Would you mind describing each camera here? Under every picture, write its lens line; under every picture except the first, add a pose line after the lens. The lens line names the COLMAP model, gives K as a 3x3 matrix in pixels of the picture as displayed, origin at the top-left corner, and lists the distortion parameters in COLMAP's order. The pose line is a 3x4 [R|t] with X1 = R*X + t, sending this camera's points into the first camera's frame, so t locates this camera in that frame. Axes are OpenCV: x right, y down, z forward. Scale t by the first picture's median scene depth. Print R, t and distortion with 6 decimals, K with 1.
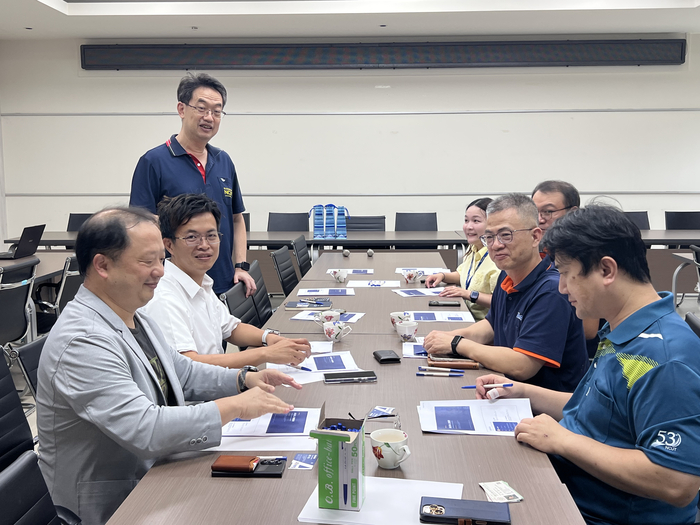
lens RADIAL K [[767.2, 0, 350.0], [0, 767.2, 262.5], [0, 0, 1]] dist [0.004776, -0.002942]
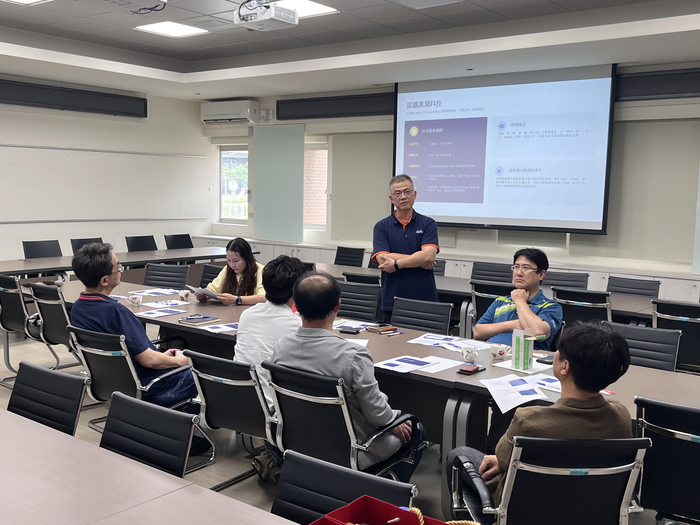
lens RADIAL K [[735.3, 0, 350.0], [0, 735.3, 262.5], [0, 0, 1]] dist [0.013060, 0.010946]
pose [[0.567987, -0.066206, 0.820370, -0.403389], [0.101137, 0.994820, 0.010262, -0.002608], [-0.816800, 0.077141, 0.571741, 0.062468]]
